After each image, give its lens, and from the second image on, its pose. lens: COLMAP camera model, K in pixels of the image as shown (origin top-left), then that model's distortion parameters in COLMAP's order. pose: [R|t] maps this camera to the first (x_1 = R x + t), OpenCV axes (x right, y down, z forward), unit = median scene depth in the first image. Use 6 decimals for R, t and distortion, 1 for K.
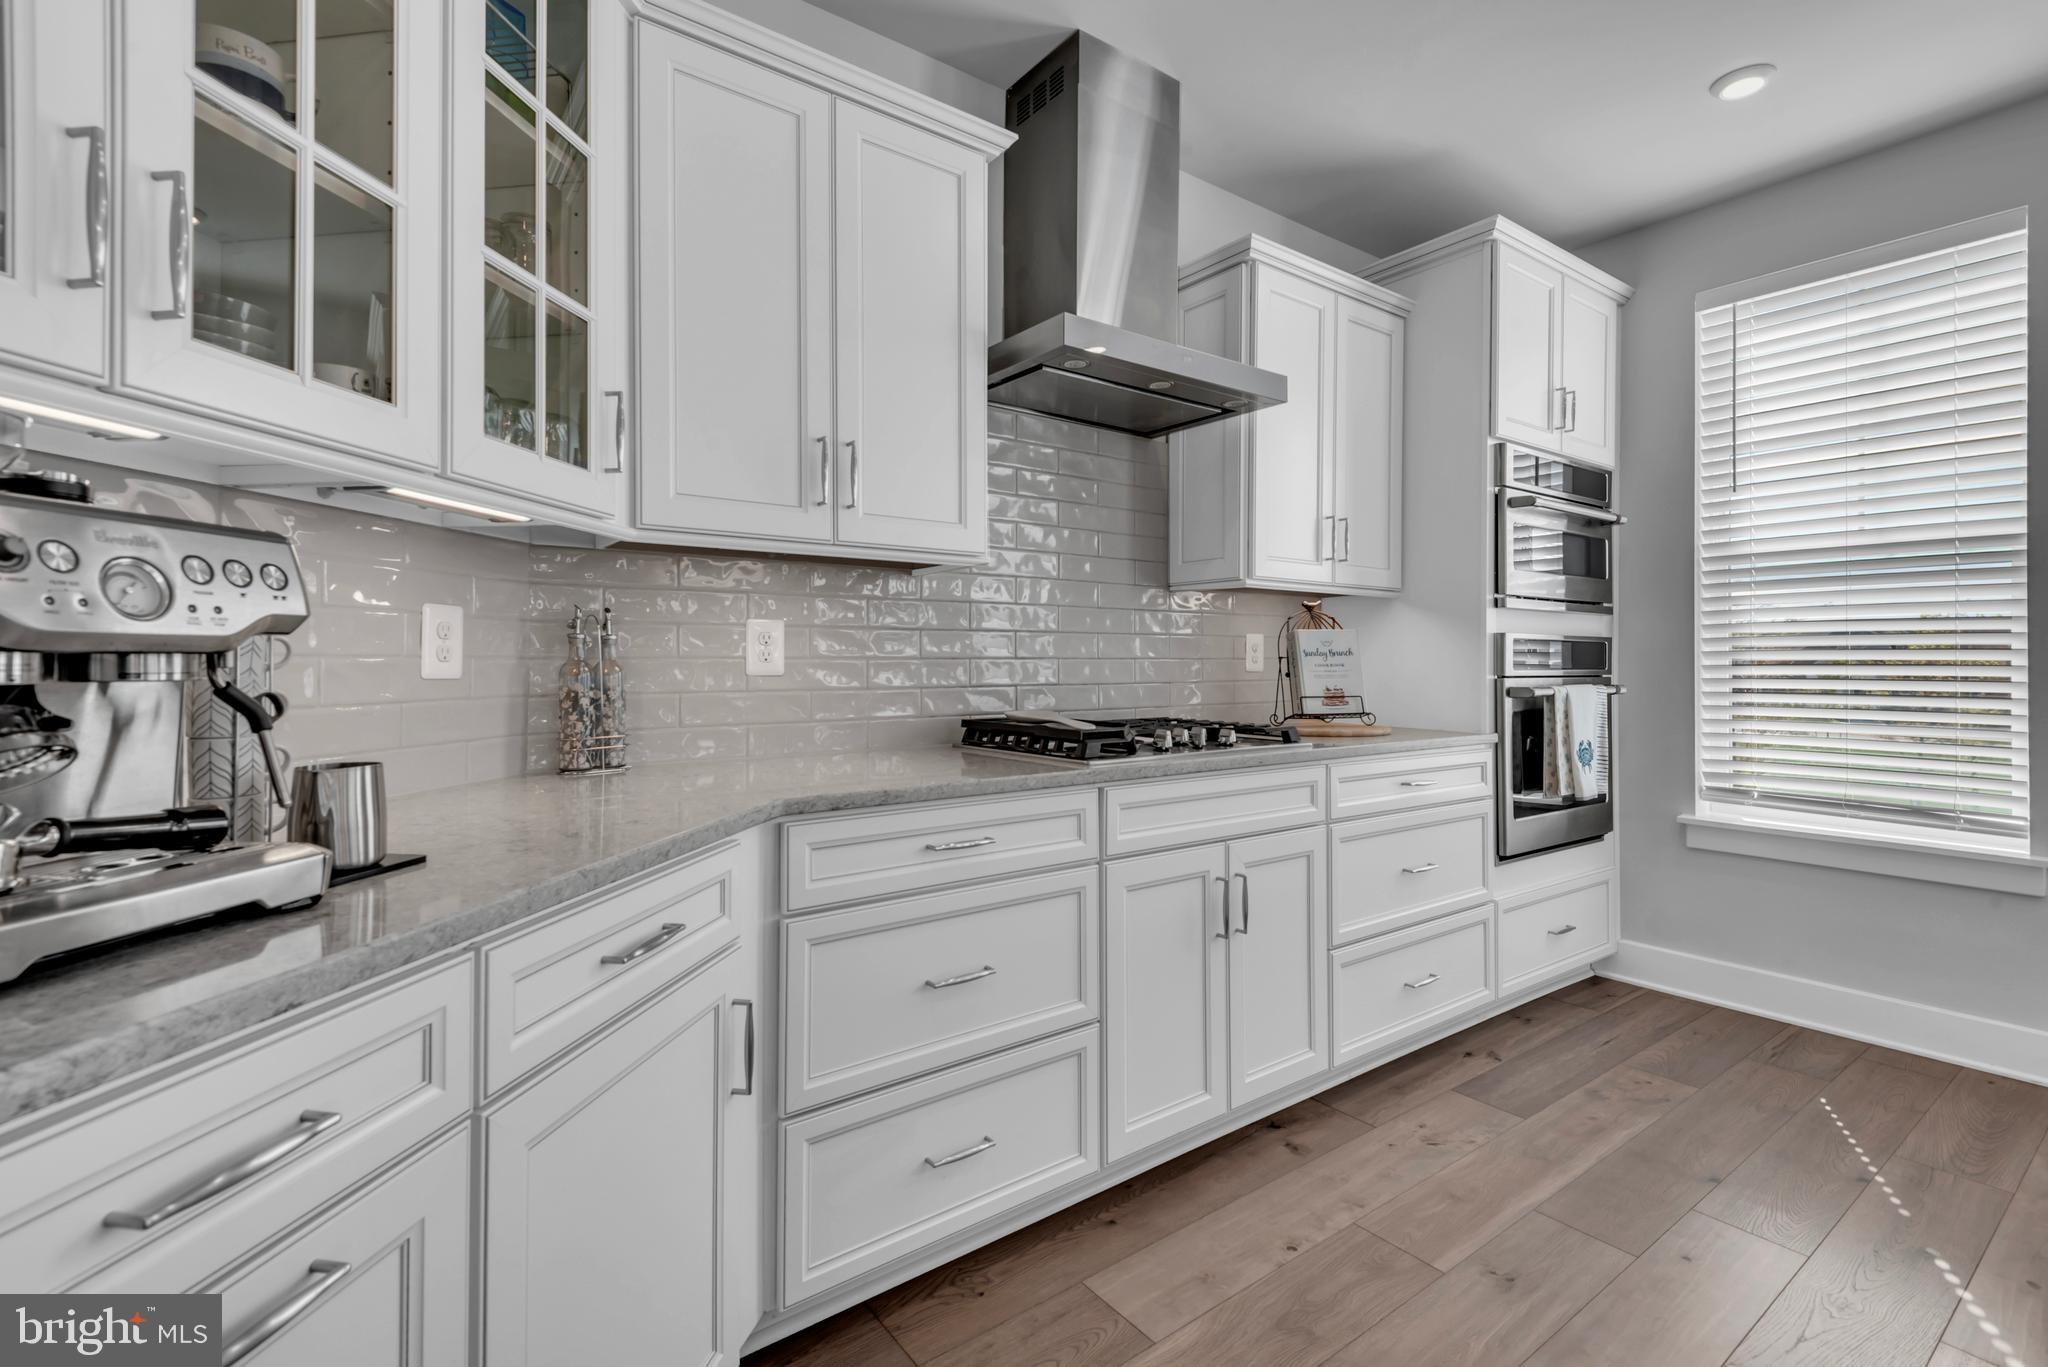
lens RADIAL K [[924.4, 0, 1032.5], [0, 924.4, 653.8], [0, 0, 1]] dist [0.022110, -0.007444]
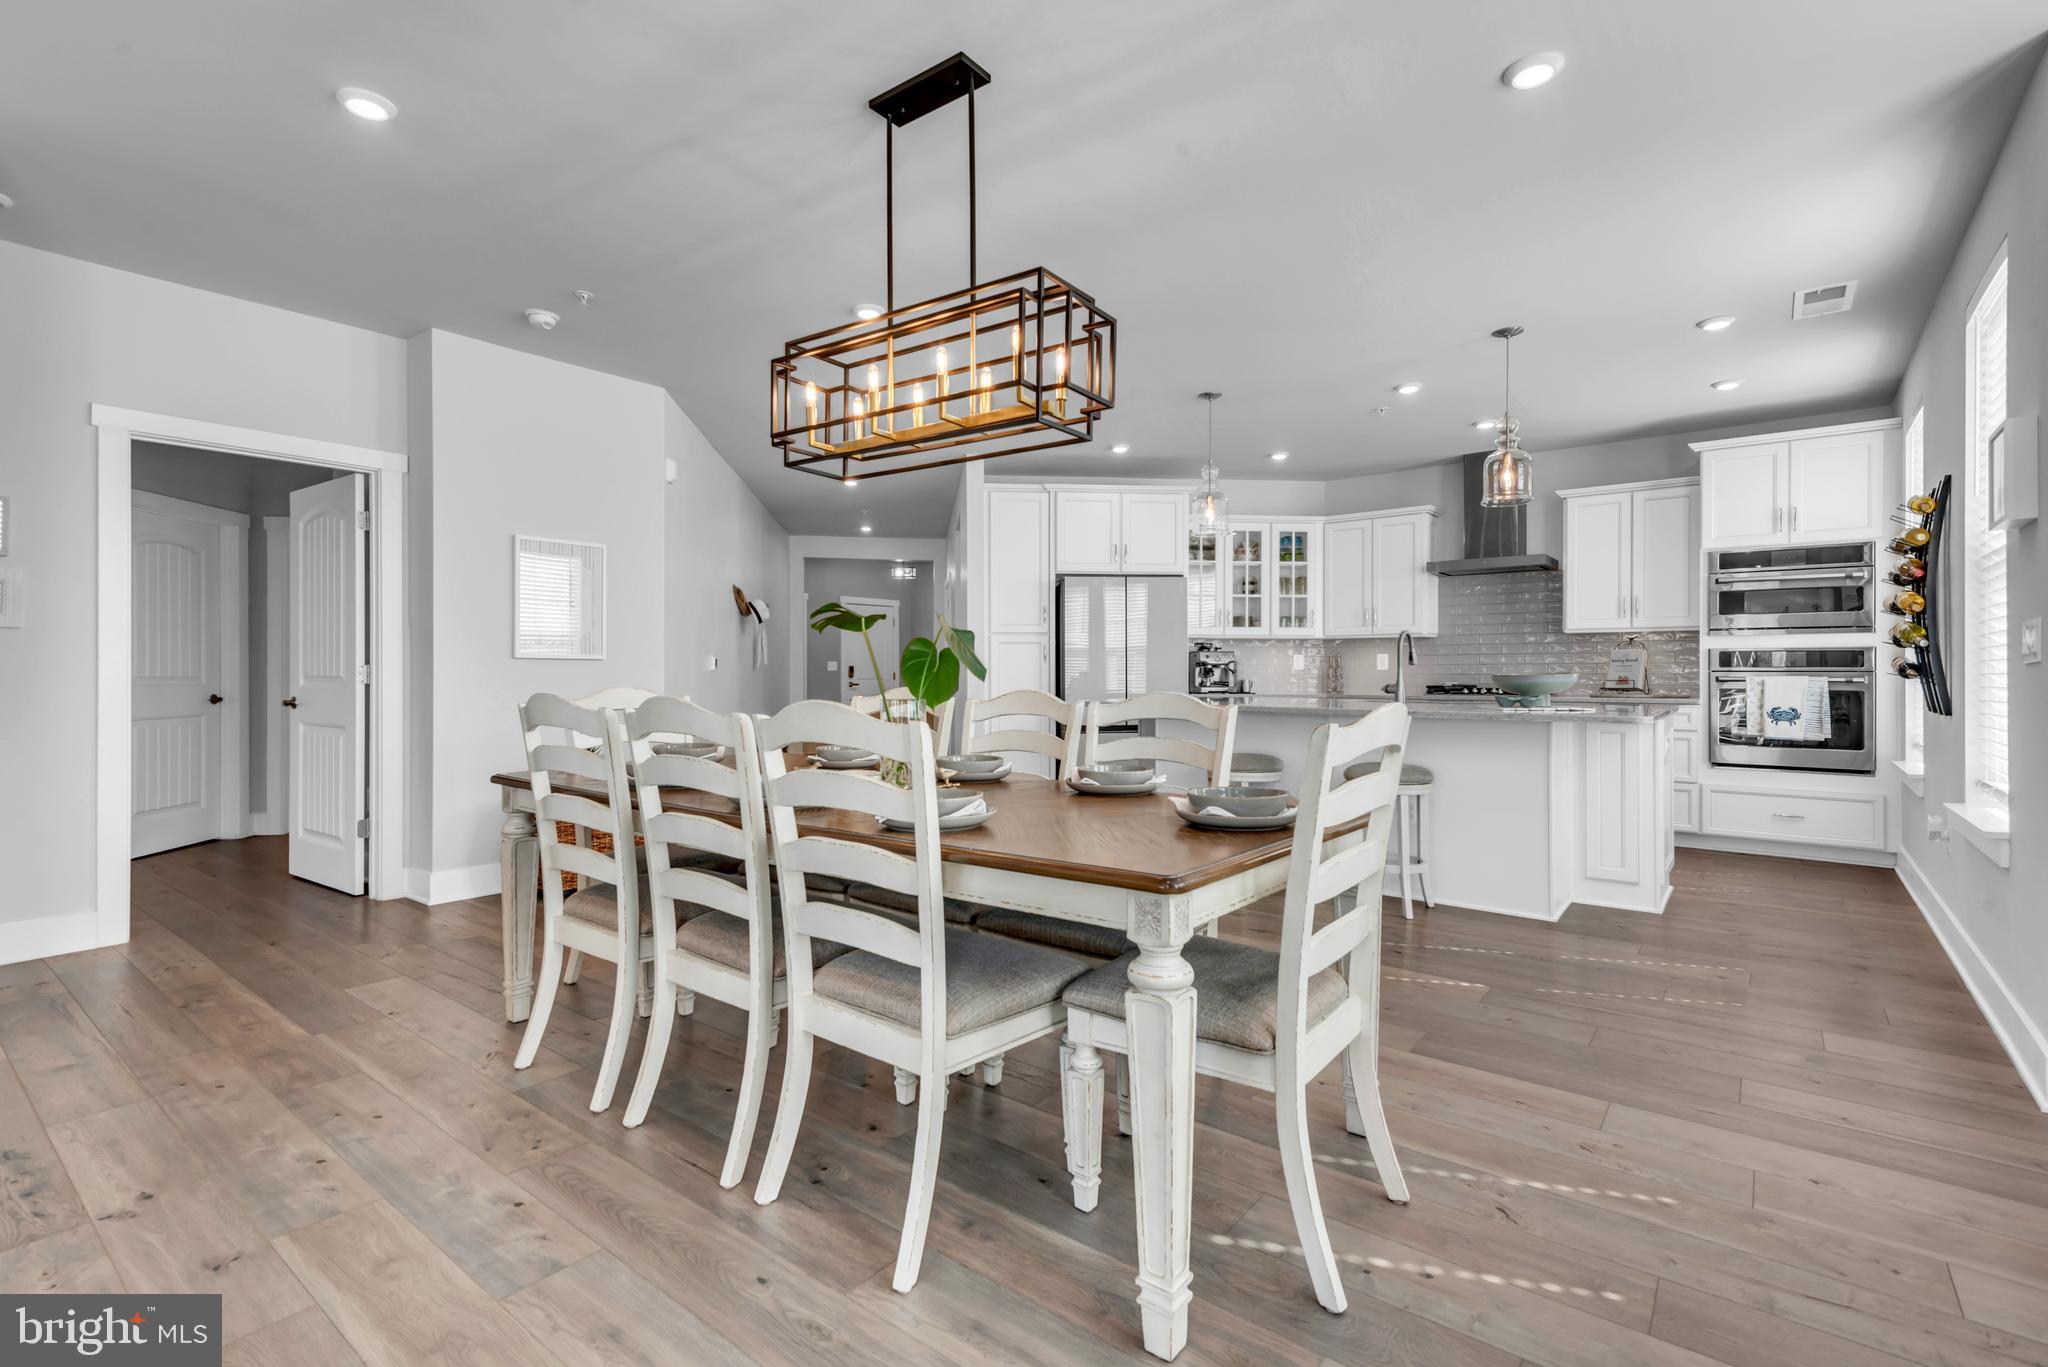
lens RADIAL K [[926.0, 0, 1021.8], [0, 926.0, 672.6], [0, 0, 1]] dist [0.022268, -0.007716]
pose [[0.253711, -0.002272, -0.967278, 3.083793], [0.006498, 0.999979, -0.000644, 0.030001], [0.967258, -0.006122, 0.253720, -1.363625]]
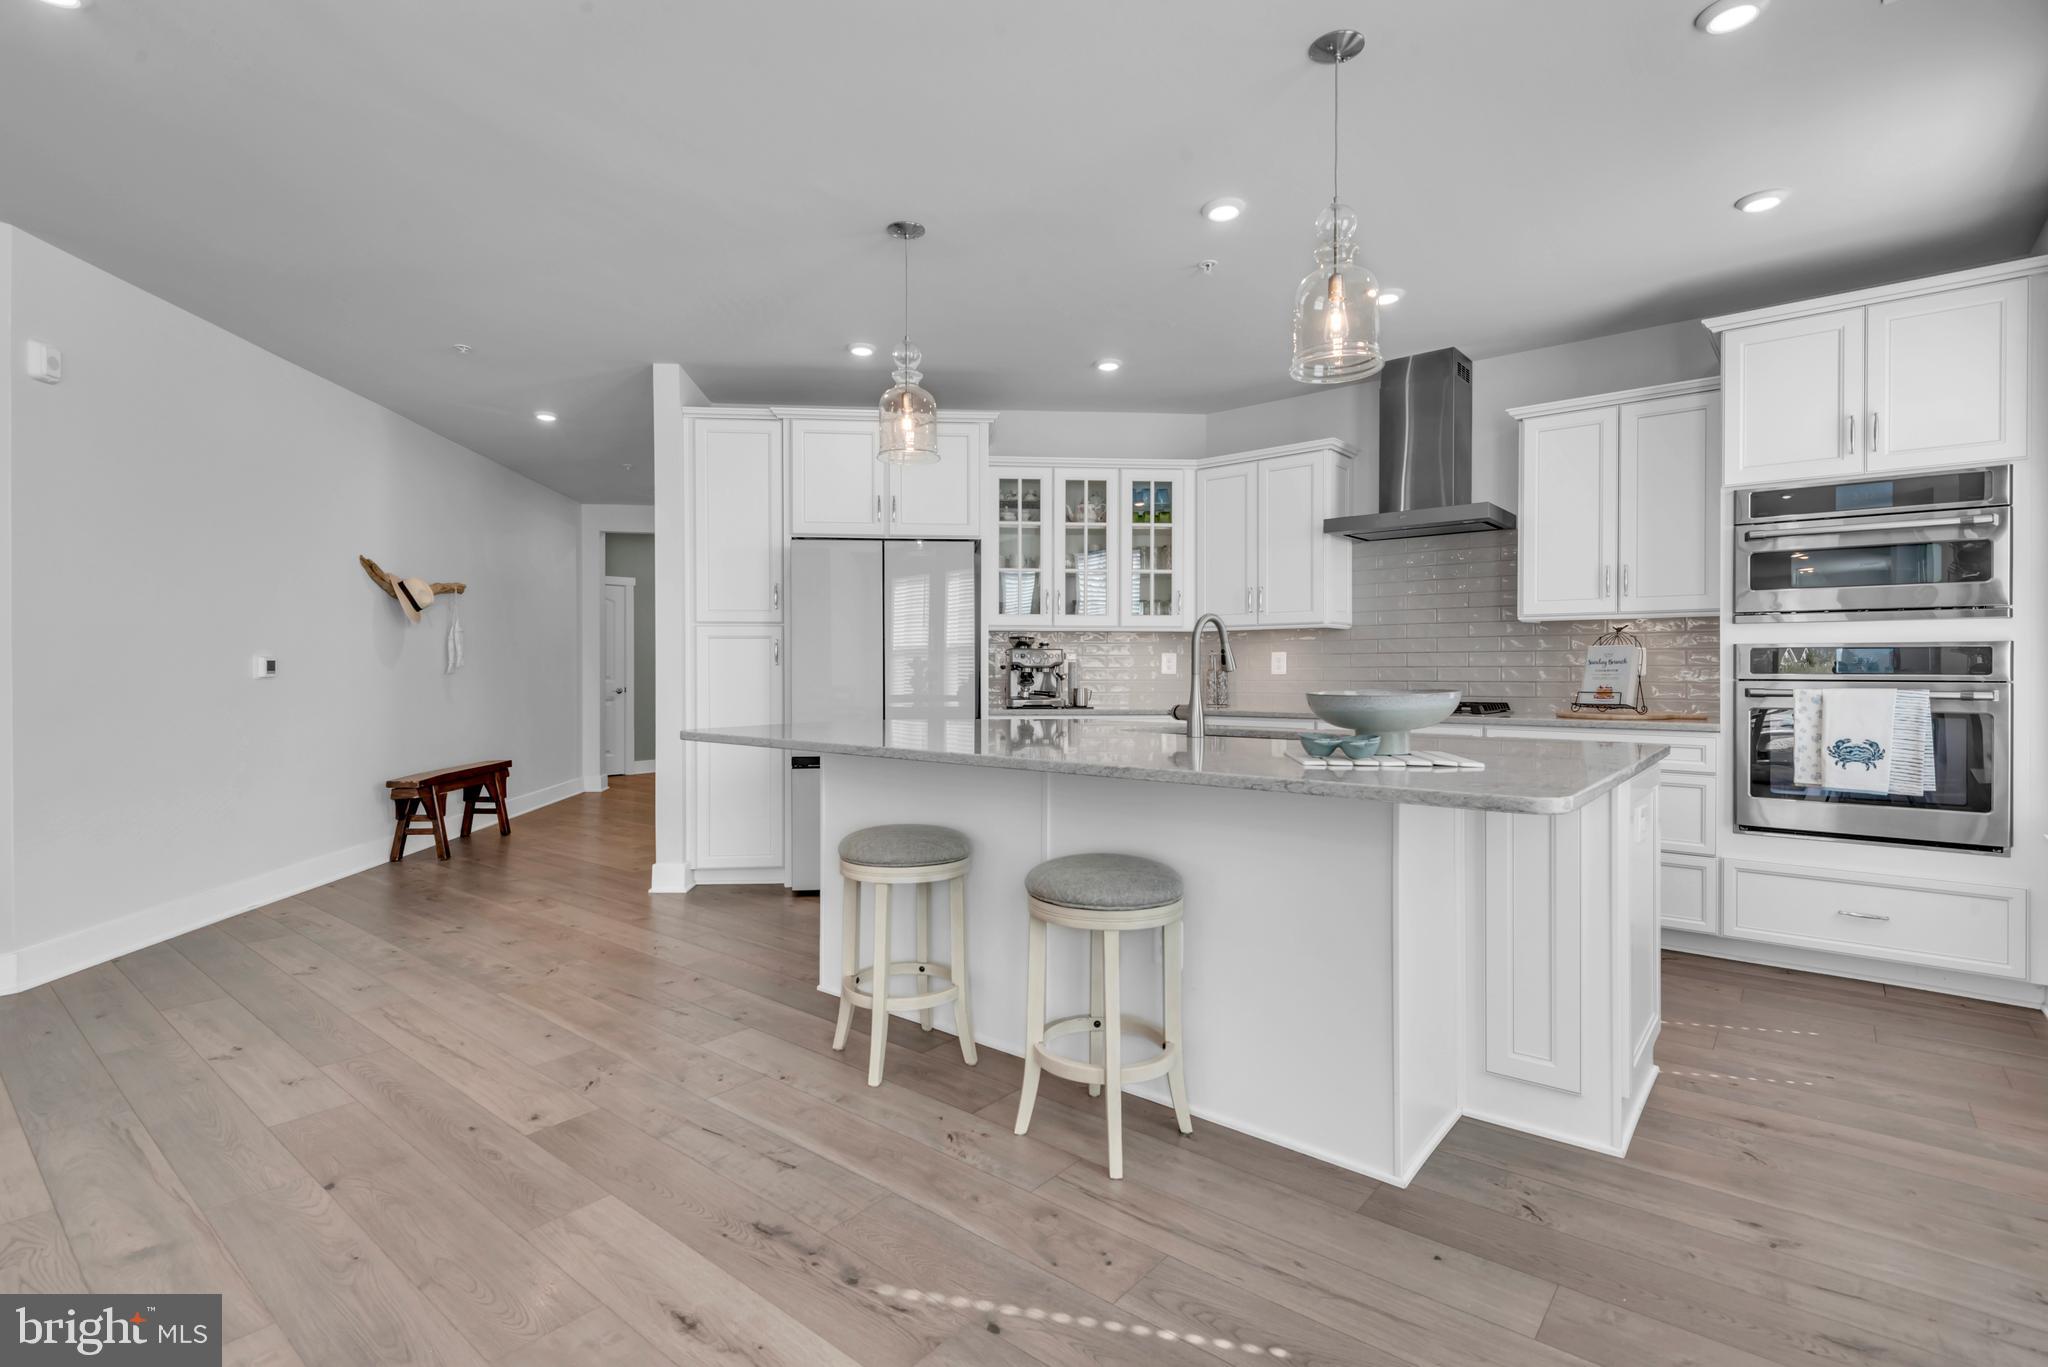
lens RADIAL K [[958.1, 0, 1012.2], [0, 958.1, 675.2], [0, 0, 1]] dist [0.014871, -0.008373]
pose [[0.229152, 0.002035, -0.973388, 2.305027], [0.007488, 0.999965, 0.003854, 0.010509], [0.973362, -0.008172, 0.229129, -0.340478]]
